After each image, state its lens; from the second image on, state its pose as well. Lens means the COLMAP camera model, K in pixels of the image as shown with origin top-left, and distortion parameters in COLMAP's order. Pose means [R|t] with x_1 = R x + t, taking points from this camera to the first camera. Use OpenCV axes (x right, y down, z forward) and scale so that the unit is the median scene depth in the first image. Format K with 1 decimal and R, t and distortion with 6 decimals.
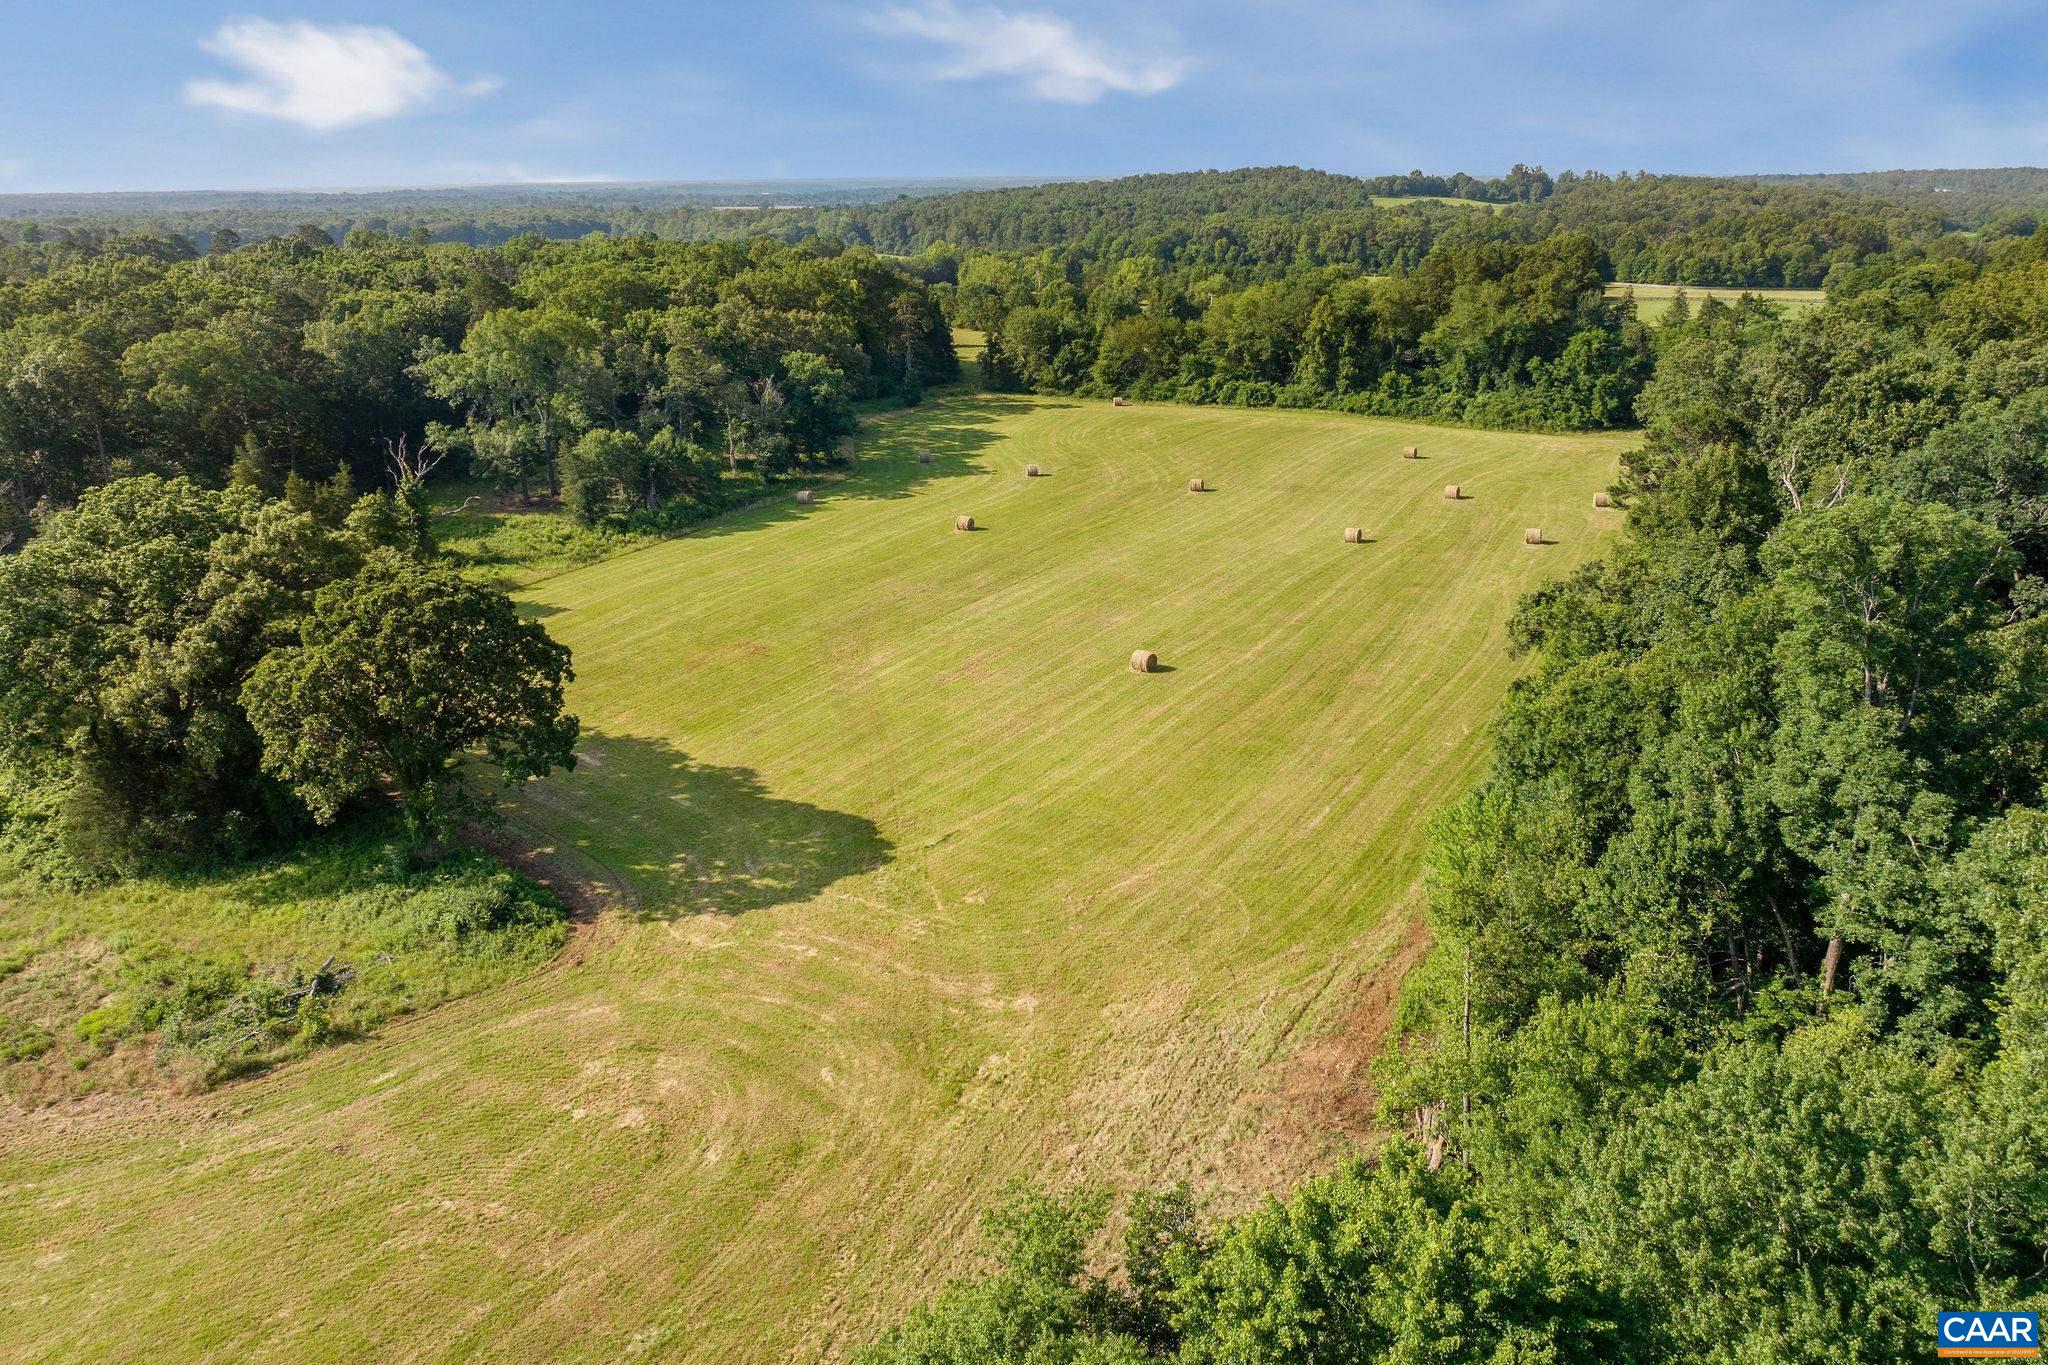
lens RADIAL K [[1420.7, 0, 1010.7], [0, 1420.7, 665.3], [0, 0, 1]] dist [-0.051430, 0.014460]
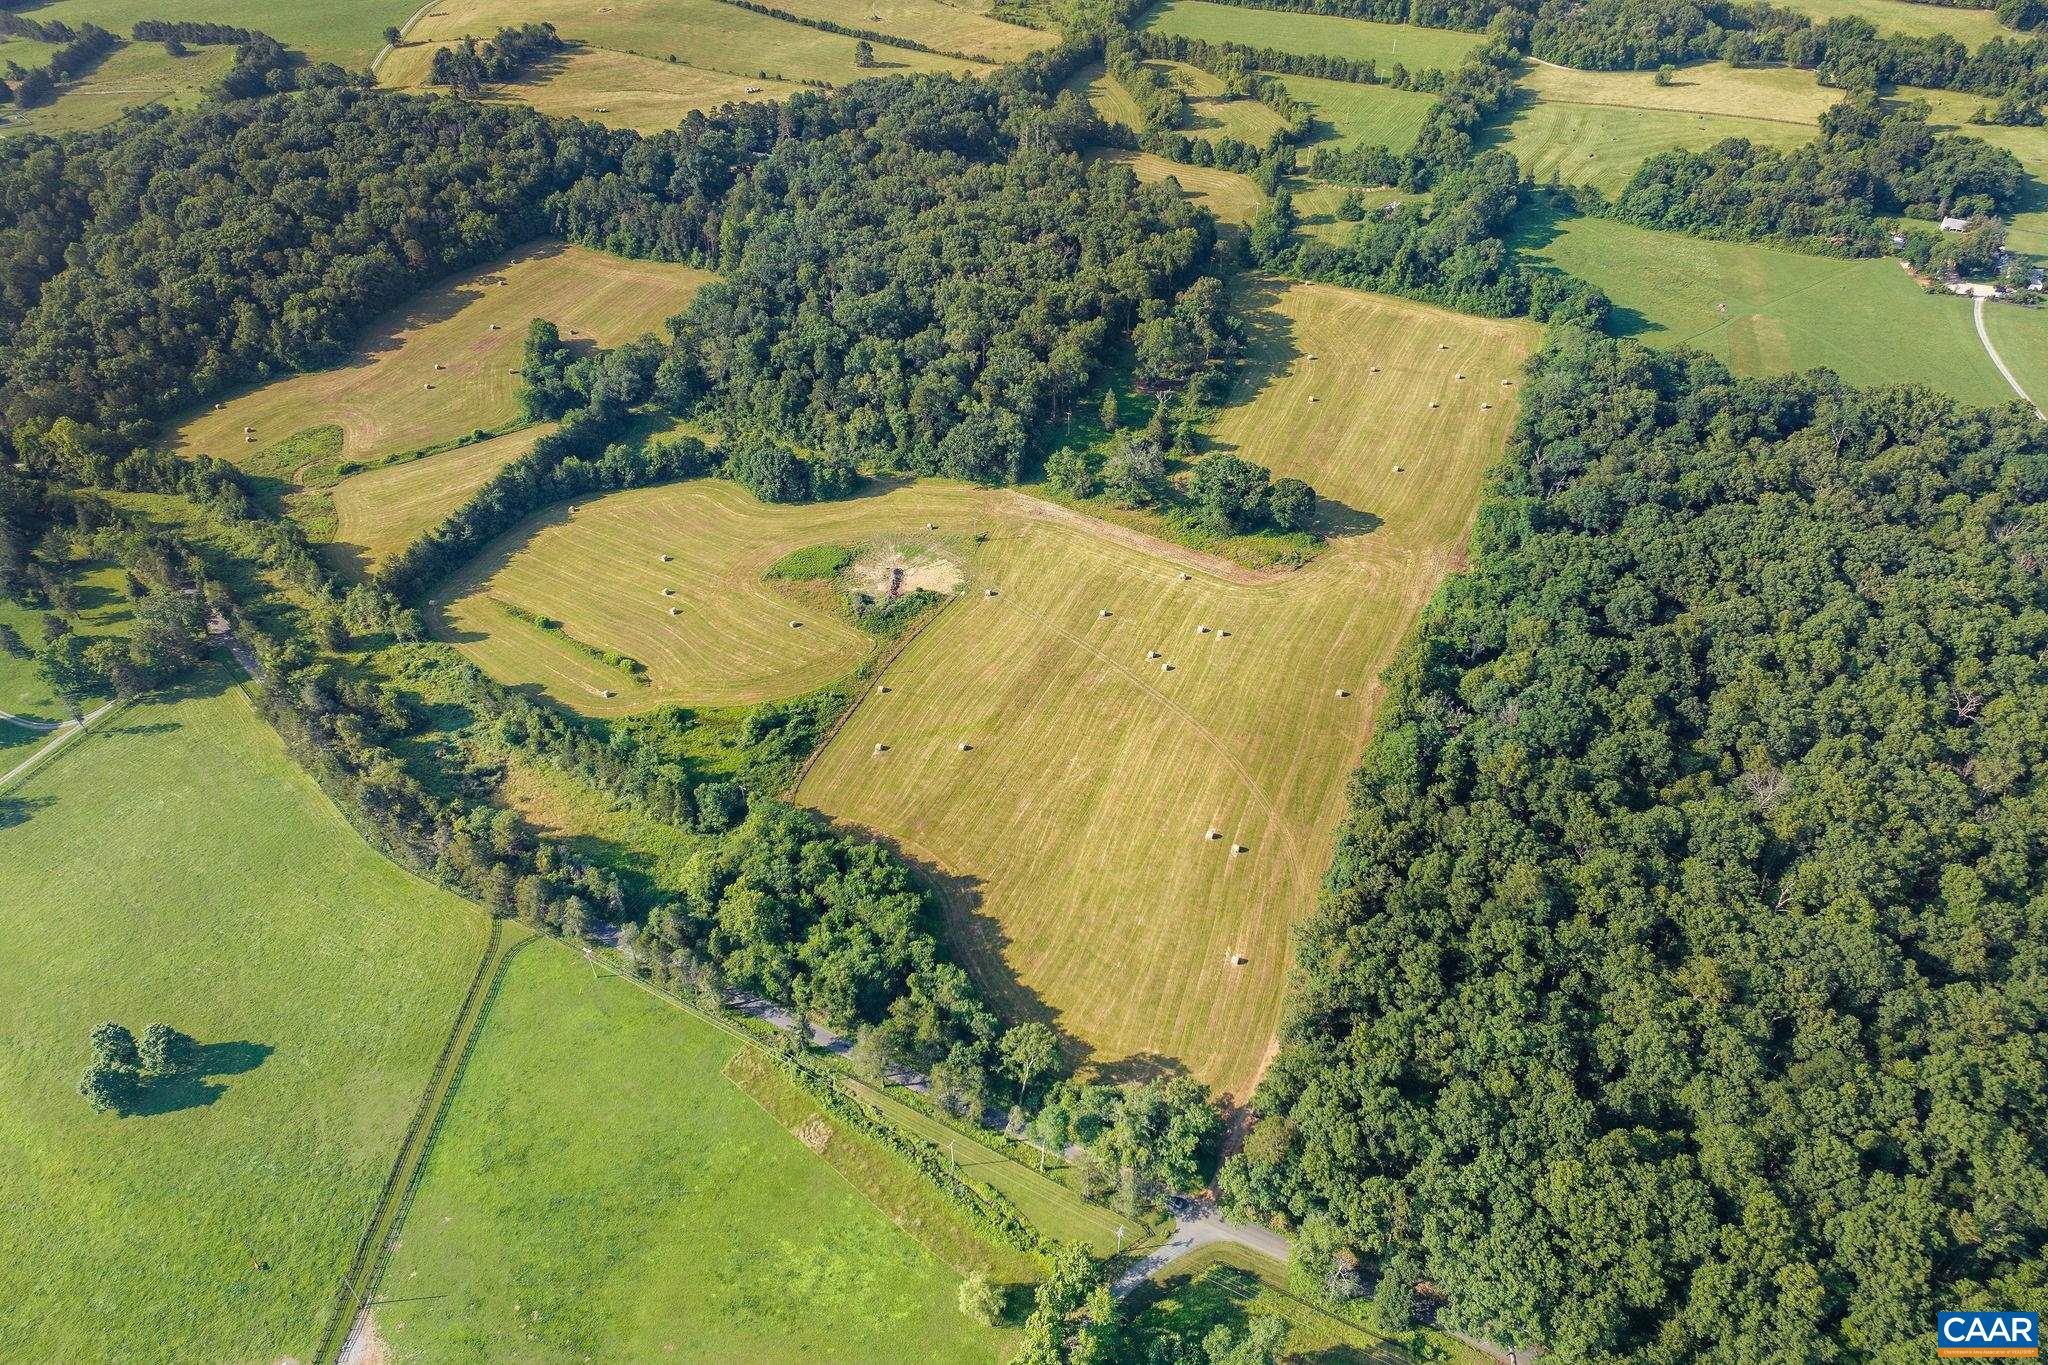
lens RADIAL K [[1420.7, 0, 1024.2], [0, 1420.7, 684.7], [0, 0, 1]] dist [-0.051430, 0.014460]
pose [[0.995542, -0.053003, 0.078020, -0.658131], [0.021920, 0.934543, 0.355175, -0.440385], [-0.091739, -0.351882, 0.931538, -1.465181]]
